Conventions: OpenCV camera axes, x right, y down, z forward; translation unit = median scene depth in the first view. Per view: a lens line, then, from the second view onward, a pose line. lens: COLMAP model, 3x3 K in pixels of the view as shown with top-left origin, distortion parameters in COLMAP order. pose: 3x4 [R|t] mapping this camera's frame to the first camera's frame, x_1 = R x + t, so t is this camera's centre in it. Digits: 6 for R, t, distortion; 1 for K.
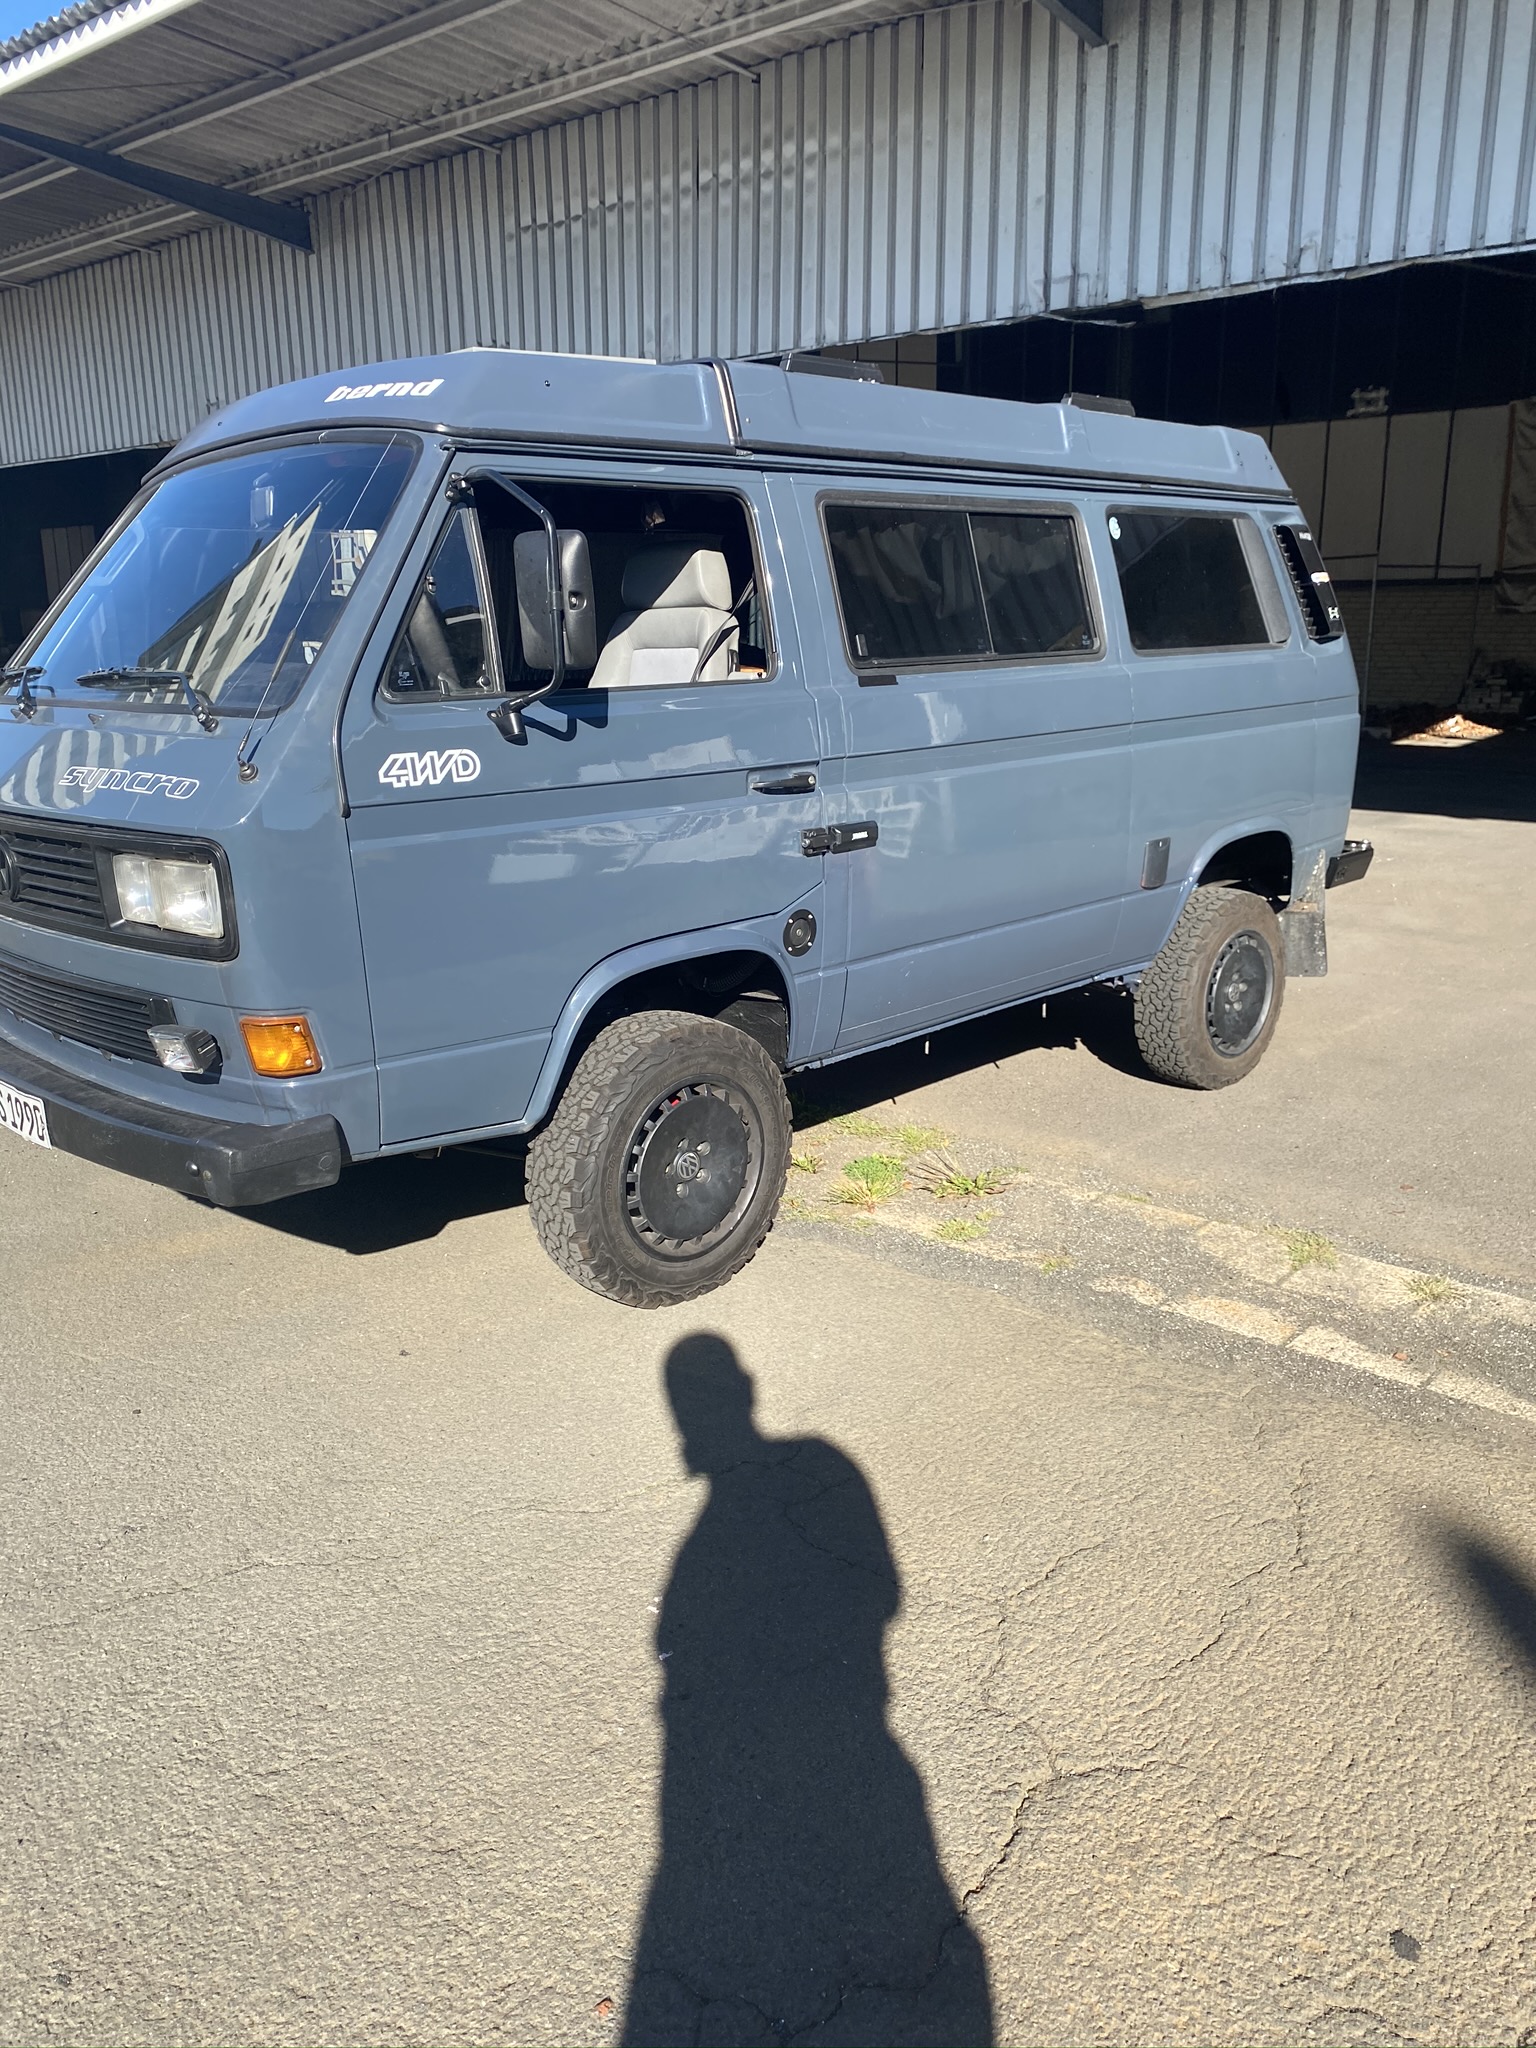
lens RADIAL K [[1586.1, 0, 806.2], [0, 1586.1, 1020.2], [0, 0, 1]] dist [0.111646, -0.092184]
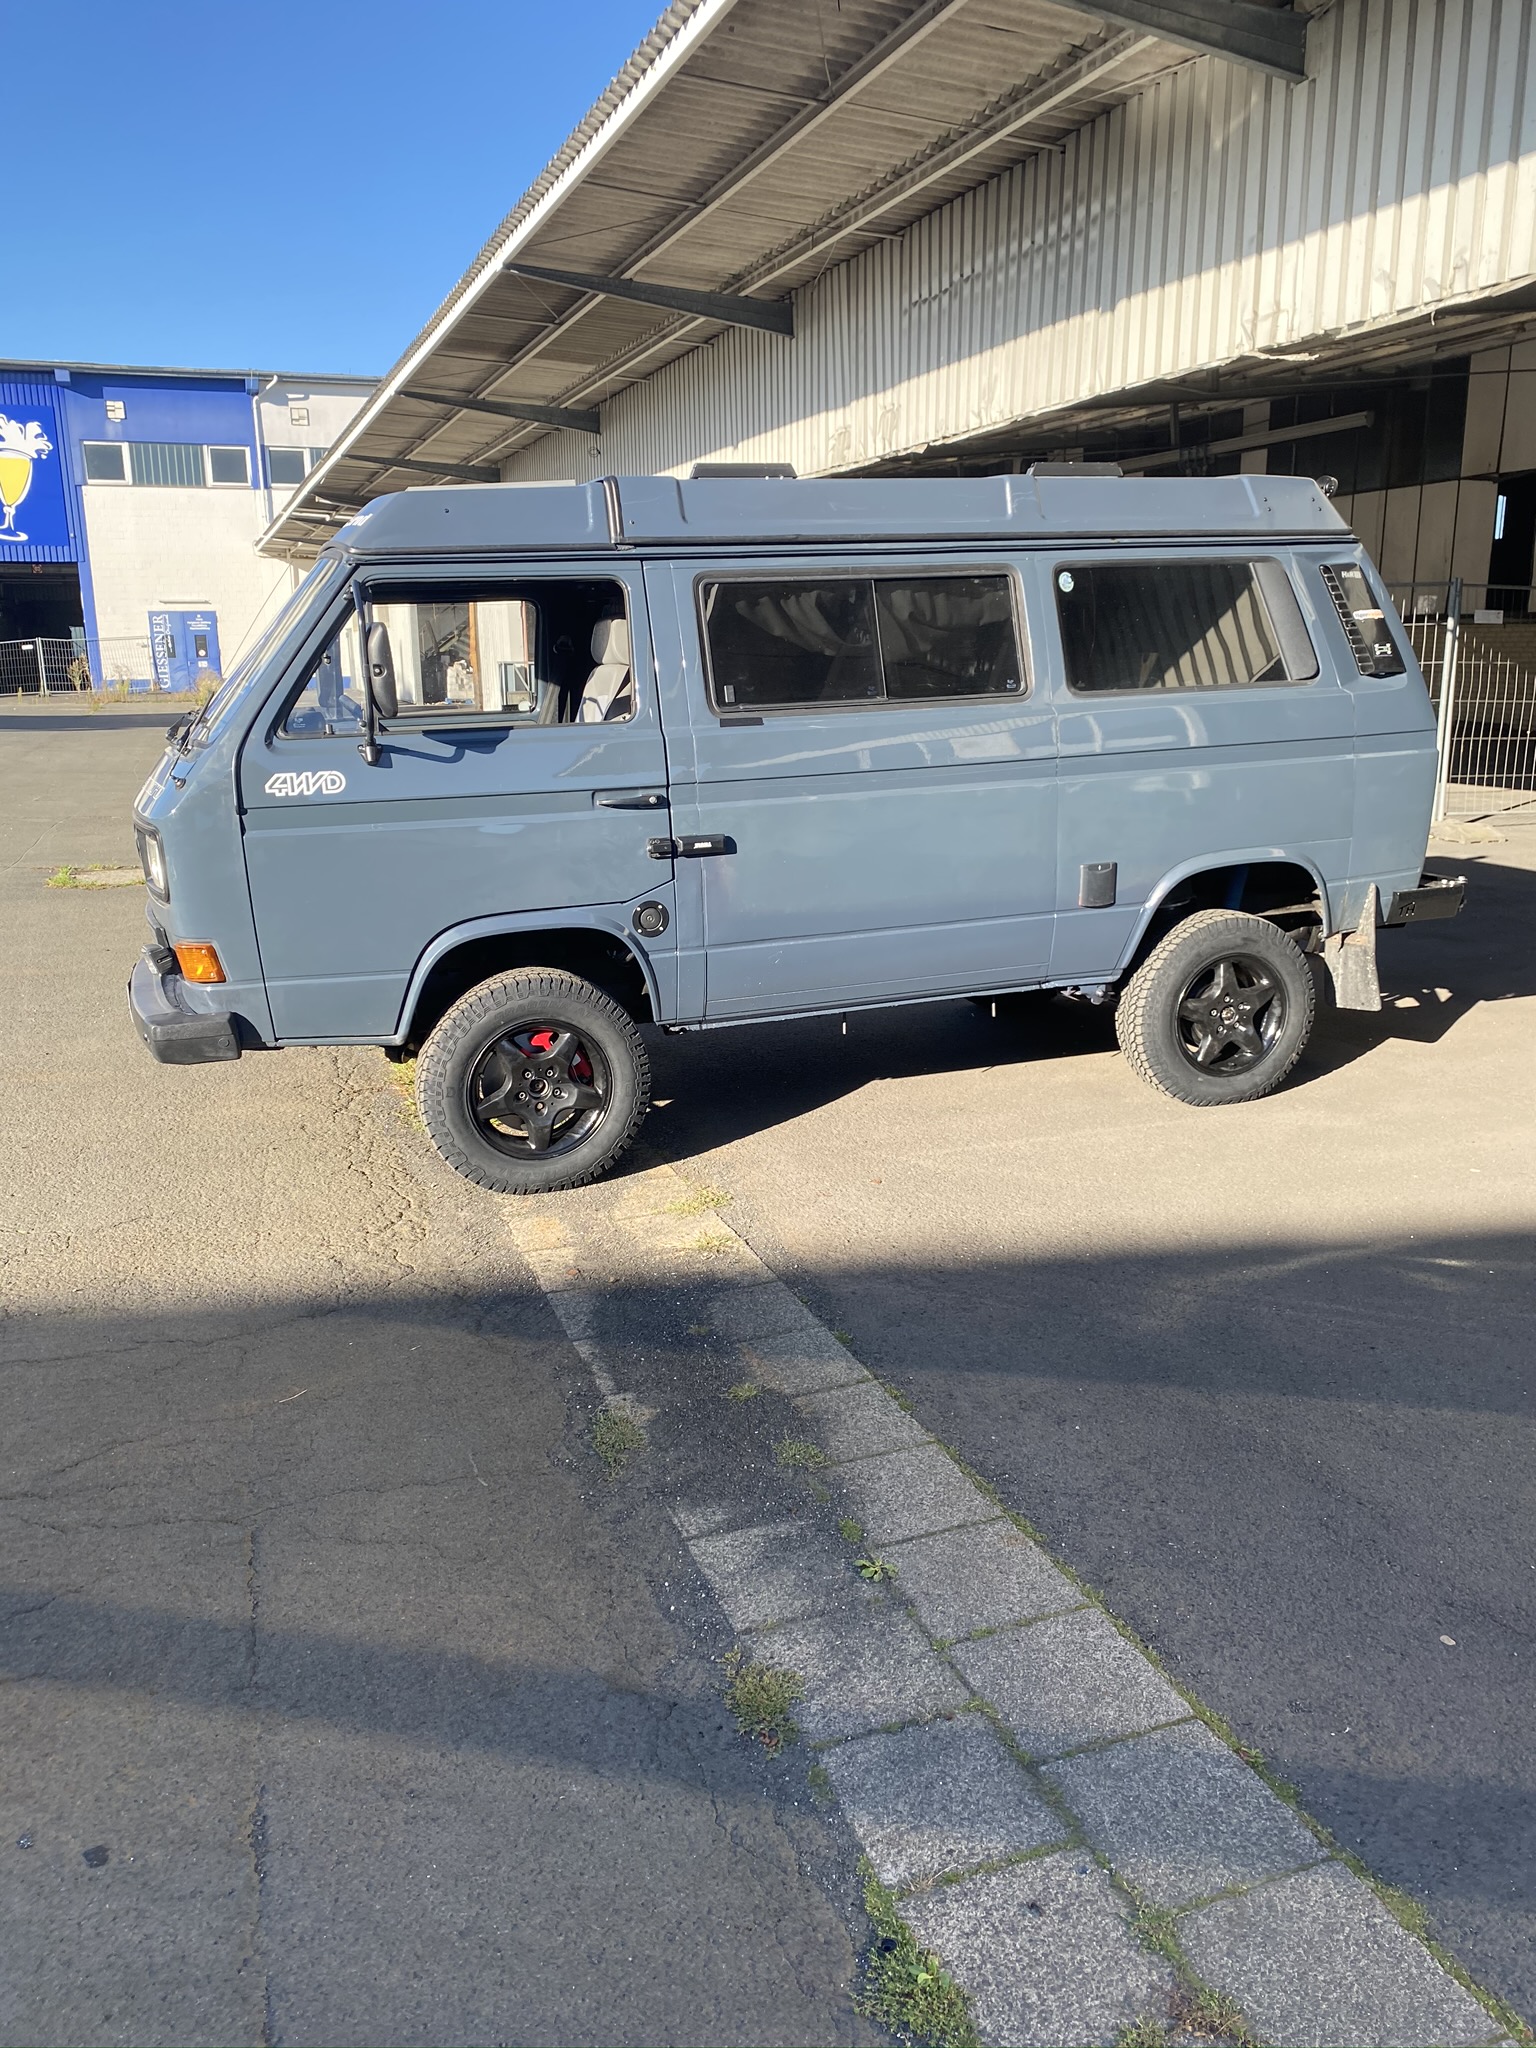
lens RADIAL K [[1579.4, 0, 768.0], [0, 1579.4, 1024.0], [0, 0, 1]] dist [0.115269, 0.002377]
pose [[0.888402, 0.093545, -0.449433, 0.603451], [-0.093569, 0.995365, 0.022216, -0.007164], [0.449429, 0.022316, 0.893038, -0.086858]]
